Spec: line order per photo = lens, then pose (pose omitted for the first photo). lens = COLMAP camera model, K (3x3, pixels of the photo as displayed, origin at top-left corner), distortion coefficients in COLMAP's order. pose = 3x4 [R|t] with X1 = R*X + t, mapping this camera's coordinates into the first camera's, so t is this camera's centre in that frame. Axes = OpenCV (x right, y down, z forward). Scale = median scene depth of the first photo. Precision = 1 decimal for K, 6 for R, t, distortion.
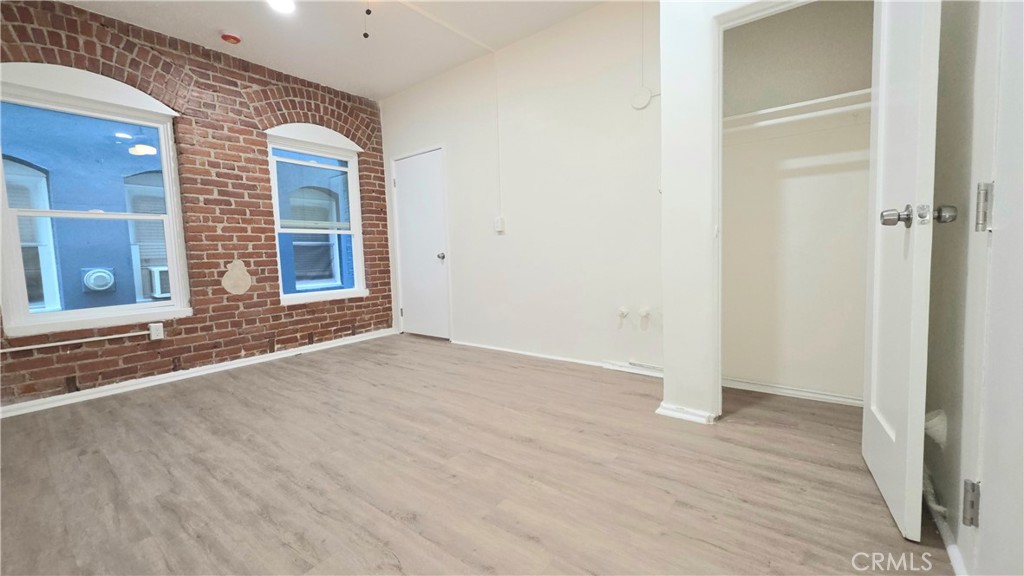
lens RADIAL K [[406.9, 0, 507.6], [0, 406.9, 284.6], [0, 0, 1]] dist [-0.003979, 0.000360]
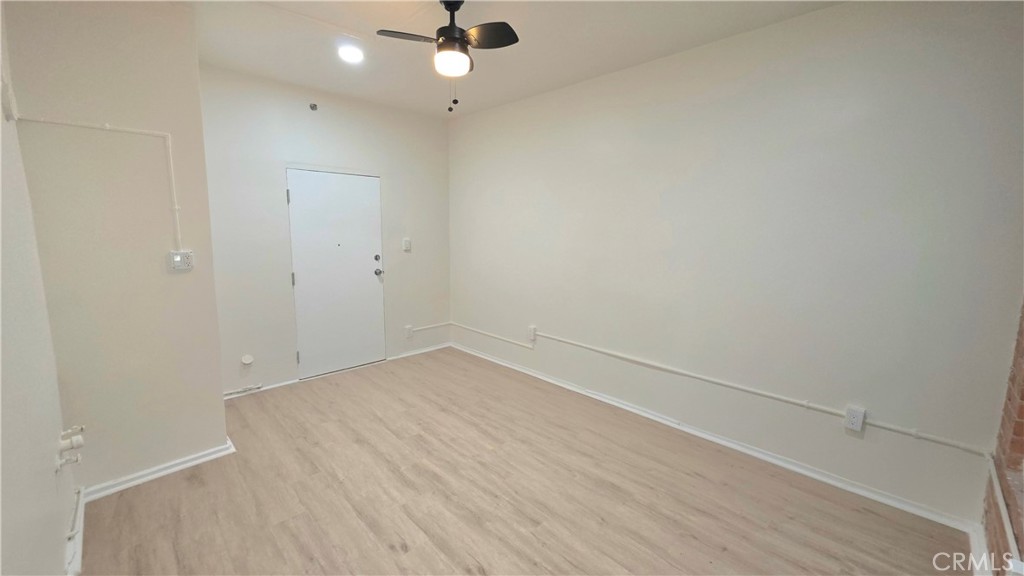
lens RADIAL K [[406.9, 0, 511.8], [0, 406.9, 286.8], [0, 0, 1]] dist [-0.003979, 0.000360]
pose [[-0.991773, 0.002916, 0.127978, -0.535377], [0.030837, 0.975741, 0.216745, -0.352116], [-0.124242, 0.218908, -0.967803, 1.773361]]
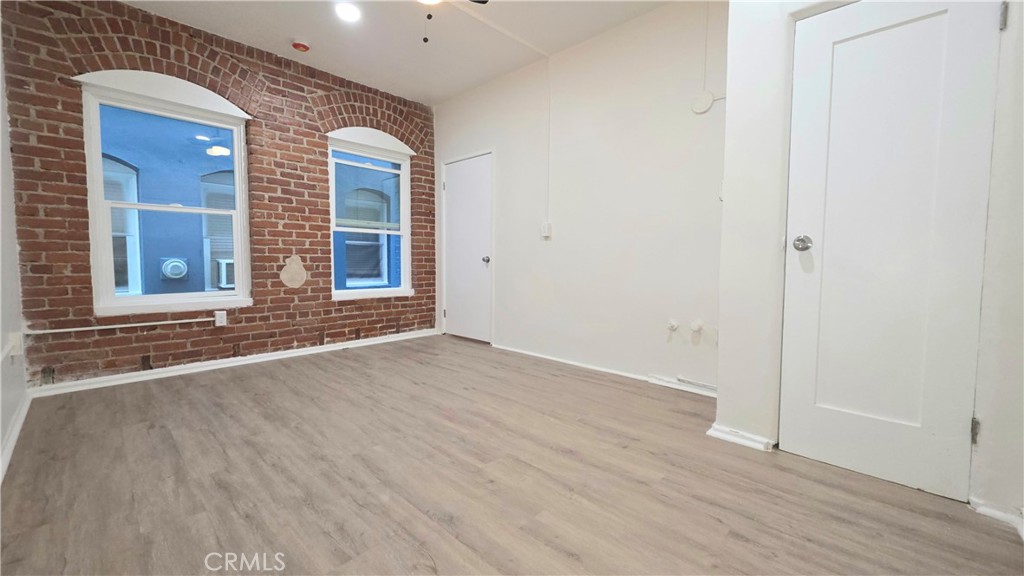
lens RADIAL K [[406.9, 0, 506.0], [0, 406.9, 285.0], [0, 0, 1]] dist [-0.003979, 0.000360]
pose [[0.993483, 0.046211, -0.104191, -0.012165], [-0.047753, 0.998783, -0.012357, 0.005408], [0.103493, 0.017252, 0.994481, 0.013051]]
